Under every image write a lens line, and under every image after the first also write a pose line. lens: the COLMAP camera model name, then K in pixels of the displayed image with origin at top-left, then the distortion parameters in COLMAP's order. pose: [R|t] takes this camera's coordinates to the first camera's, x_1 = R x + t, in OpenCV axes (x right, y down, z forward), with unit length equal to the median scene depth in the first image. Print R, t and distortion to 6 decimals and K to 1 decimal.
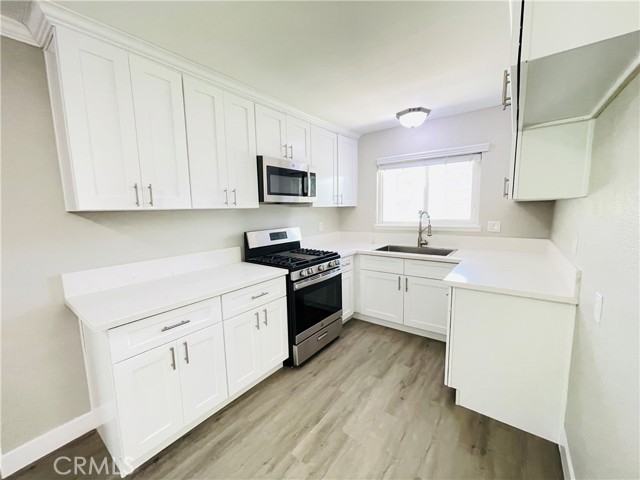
lens RADIAL K [[257.7, 0, 318.0], [0, 257.7, 240.6], [0, 0, 1]] dist [-0.004372, 0.001506]
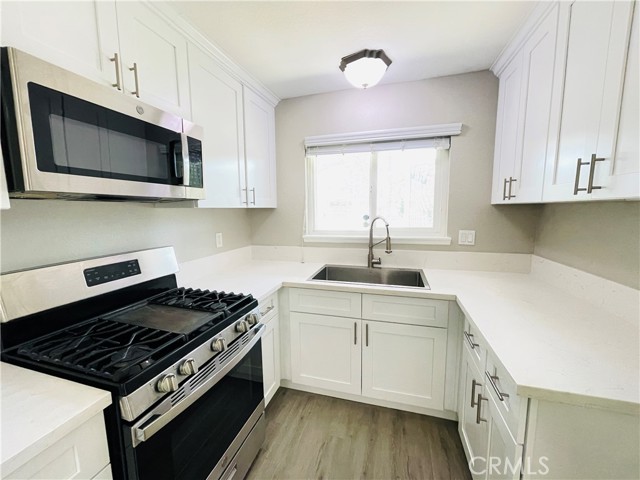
lens RADIAL K [[257.7, 0, 318.4], [0, 257.7, 240.1], [0, 0, 1]] dist [-0.004372, 0.001506]
pose [[0.936043, -0.030393, 0.350569, 0.024564], [0.033176, 0.999448, -0.001932, -0.066137], [-0.350317, 0.013438, 0.936535, 0.496298]]
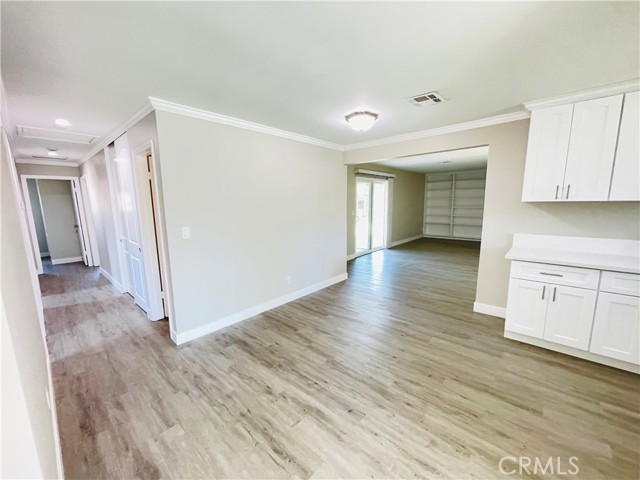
lens RADIAL K [[257.7, 0, 316.4], [0, 257.7, 240.9], [0, 0, 1]] dist [-0.004372, 0.001506]
pose [[-0.084405, 0.176587, -0.980659, 0.647910], [-0.103386, 0.977308, 0.184882, -0.012726], [0.991054, 0.116991, -0.064233, -0.222558]]
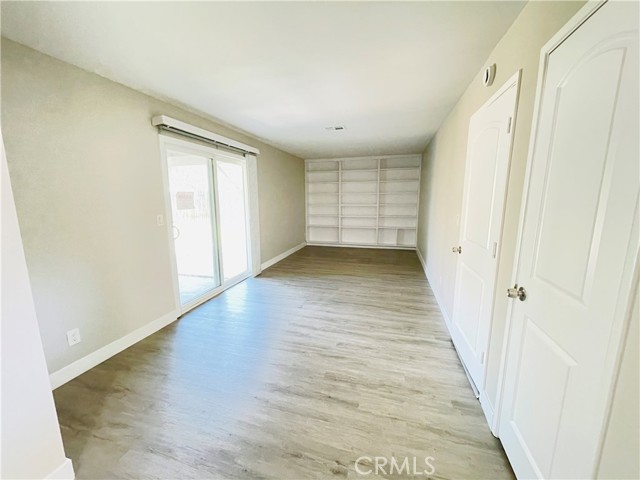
lens RADIAL K [[257.7, 0, 318.0], [0, 257.7, 241.0], [0, 0, 1]] dist [-0.004372, 0.001506]
pose [[0.361395, 0.179981, -0.914877, -0.665220], [-0.118691, 0.982091, 0.146318, -0.003599], [0.924827, 0.055709, 0.376285, 0.155320]]
